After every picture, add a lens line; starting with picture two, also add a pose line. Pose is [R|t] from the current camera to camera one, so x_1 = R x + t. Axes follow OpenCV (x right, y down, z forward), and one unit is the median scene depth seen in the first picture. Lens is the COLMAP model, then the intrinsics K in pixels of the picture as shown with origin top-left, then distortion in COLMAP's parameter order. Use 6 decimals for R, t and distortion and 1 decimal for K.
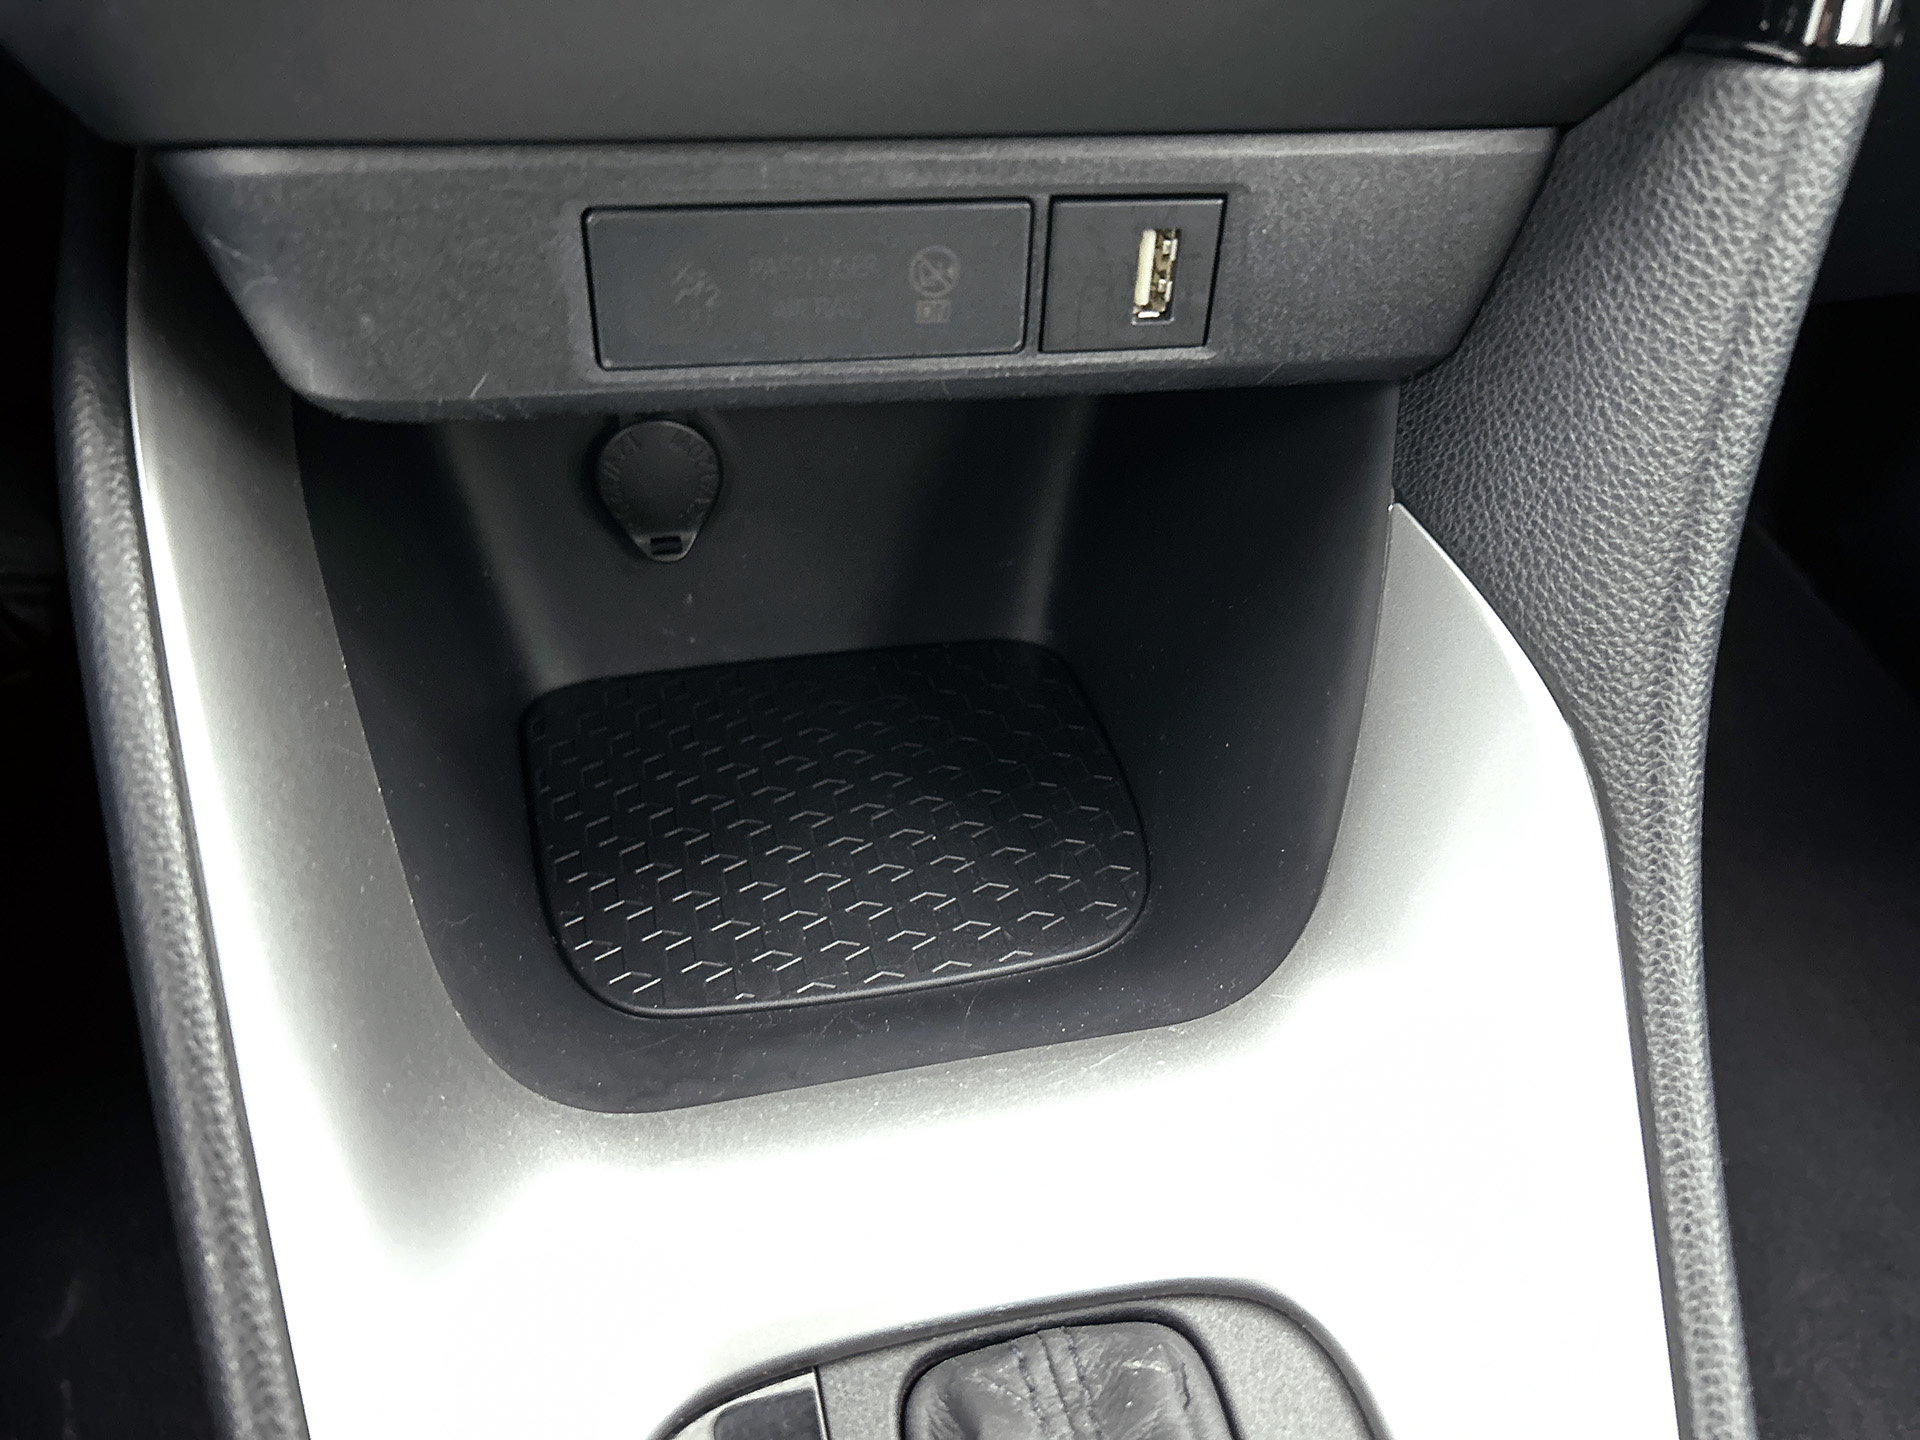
lens RADIAL K [[1457.6, 0, 946.9], [0, 1457.6, 706.9], [0, 0, 1]] dist [0.053464, -0.060457]
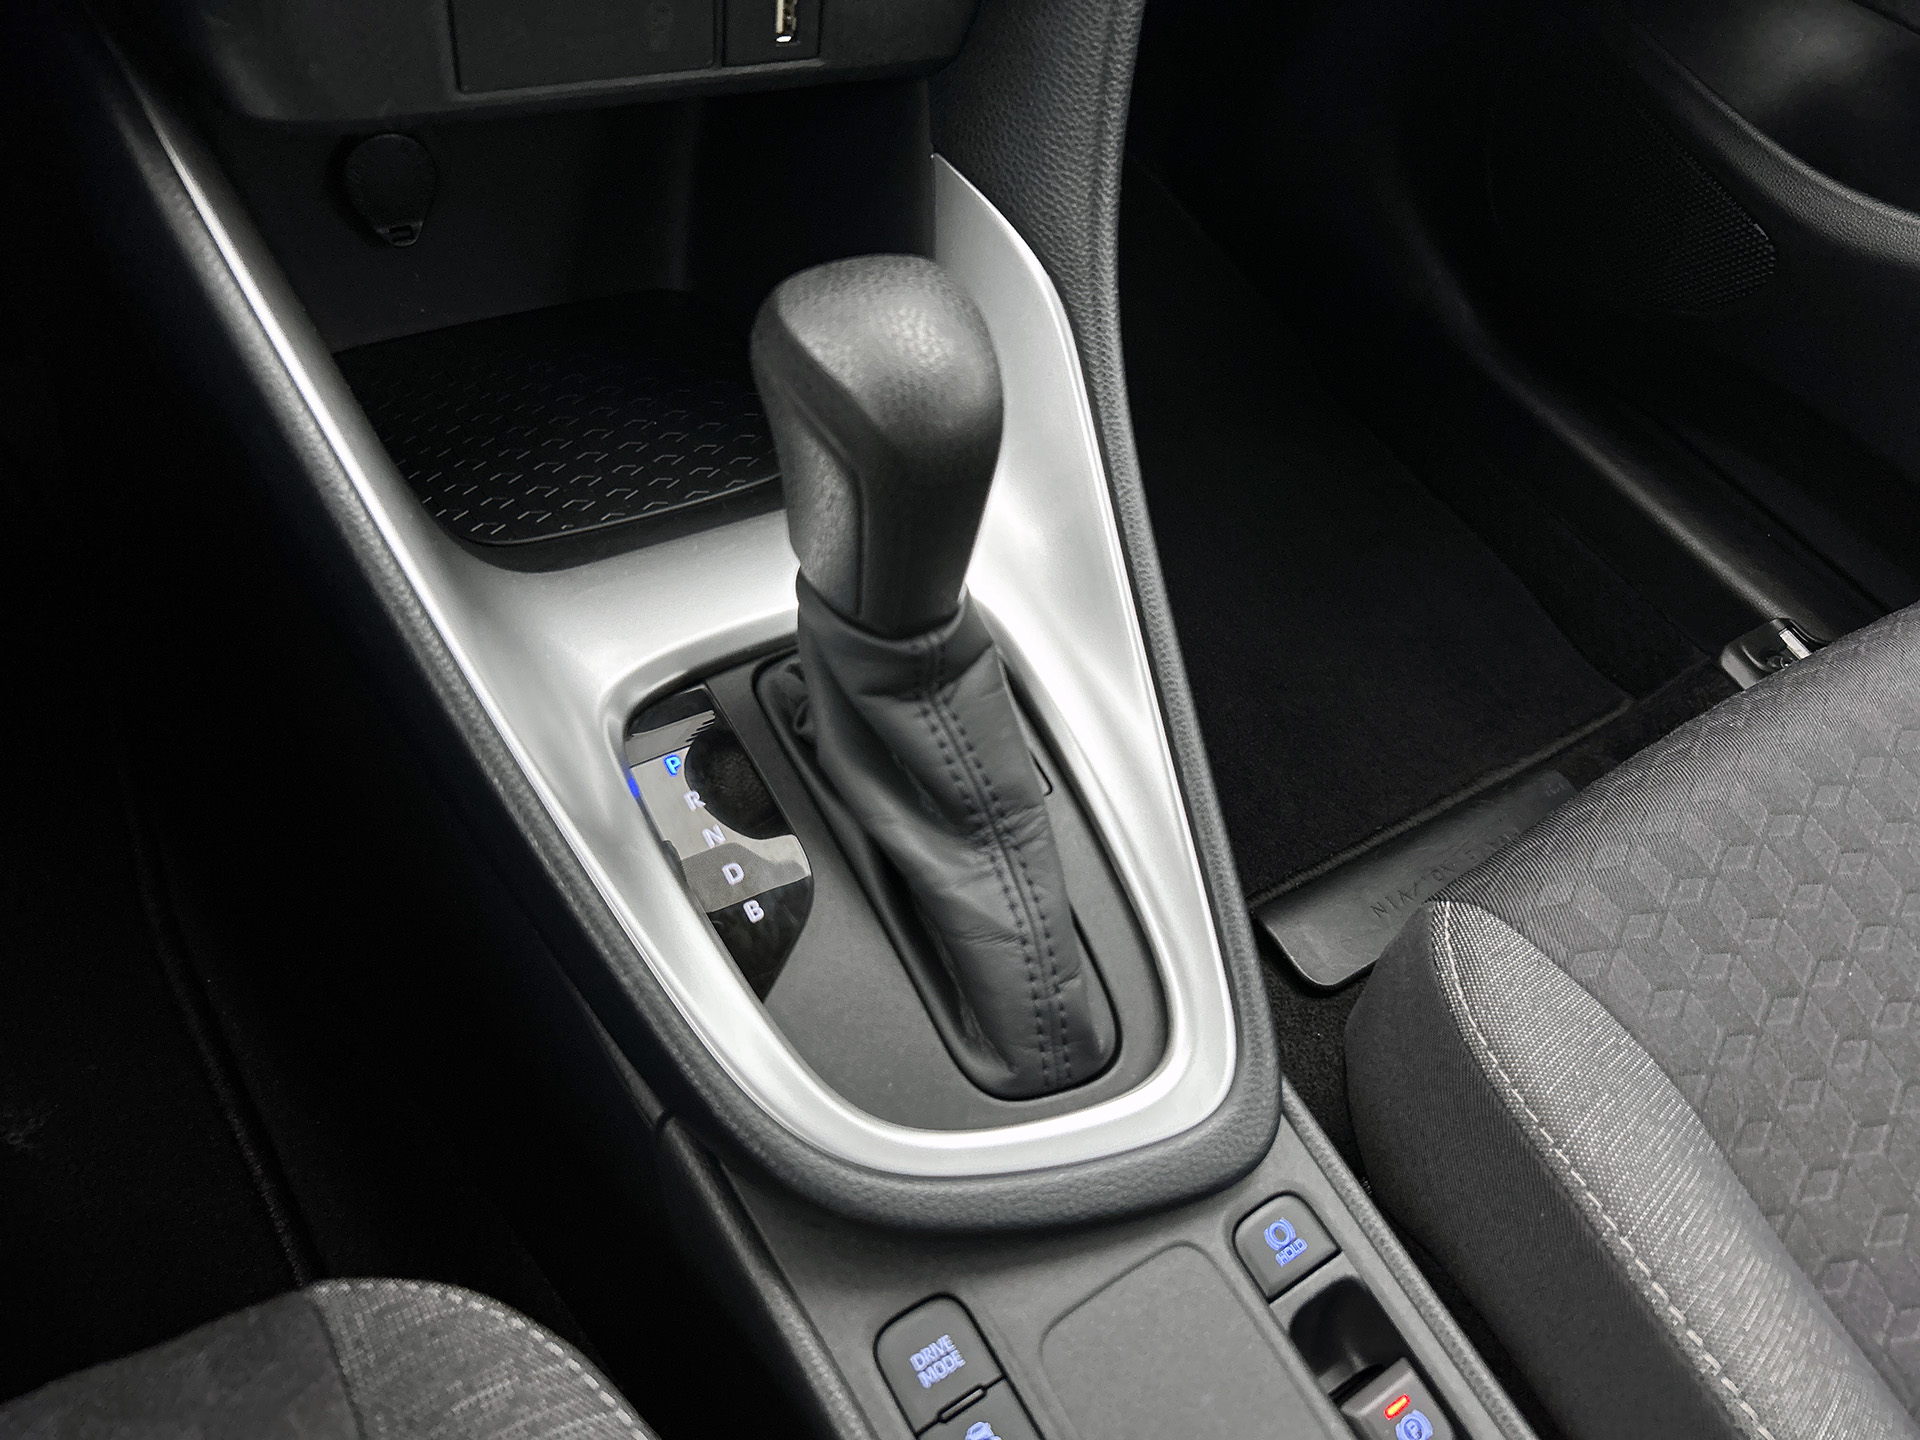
lens RADIAL K [[1625.2, 0, 899.5], [0, 1625.2, 693.1], [0, 0, 1]] dist [0.048127, -0.107401]
pose [[0.941344, -0.164358, 0.294717, -0.405387], [0.123219, 0.980479, 0.153227, 0.185883], [-0.314148, -0.107924, 0.943220, -0.847709]]
